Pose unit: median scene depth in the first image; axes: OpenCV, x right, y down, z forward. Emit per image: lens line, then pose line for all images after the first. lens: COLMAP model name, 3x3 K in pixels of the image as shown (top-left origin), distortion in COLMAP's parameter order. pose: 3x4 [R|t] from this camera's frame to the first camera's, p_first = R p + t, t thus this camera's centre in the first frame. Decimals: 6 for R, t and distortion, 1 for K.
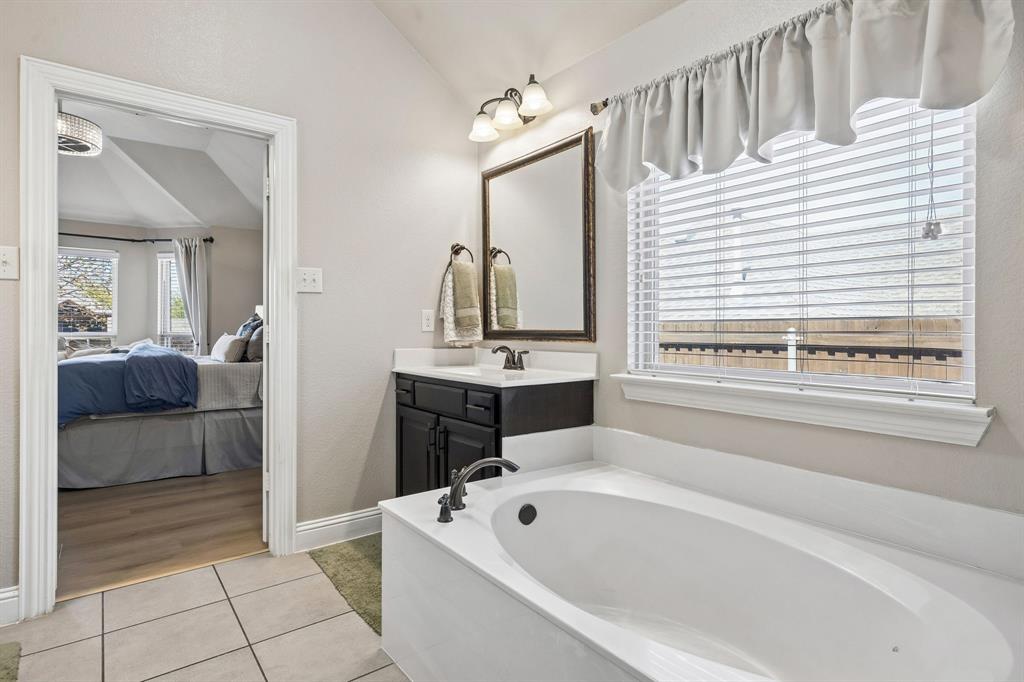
lens RADIAL K [[531.1, 0, 517.9], [0, 531.1, 328.2], [0, 0, 1]] dist [-0.002879, -0.001196]
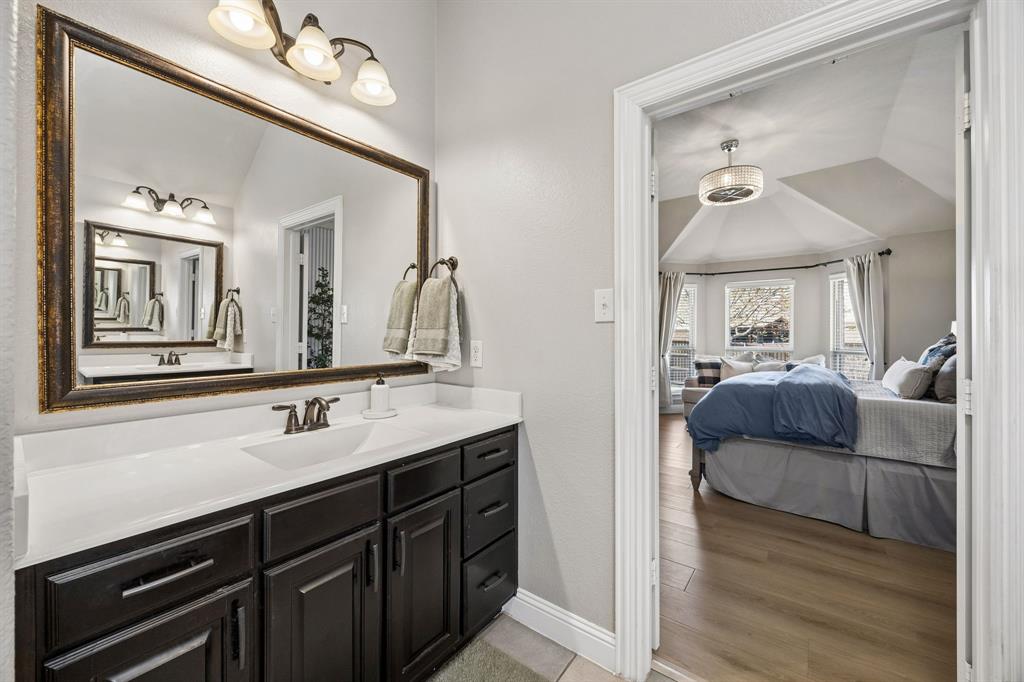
lens RADIAL K [[399.6, 0, 511.3], [0, 399.6, 336.2], [0, 0, 1]] dist [0.001065, -0.000006]
pose [[0.268754, -0.002924, -0.963204, -0.130961], [0.001375, 0.999996, -0.002652, -0.029254], [0.963208, -0.000612, 0.268757, 0.284010]]
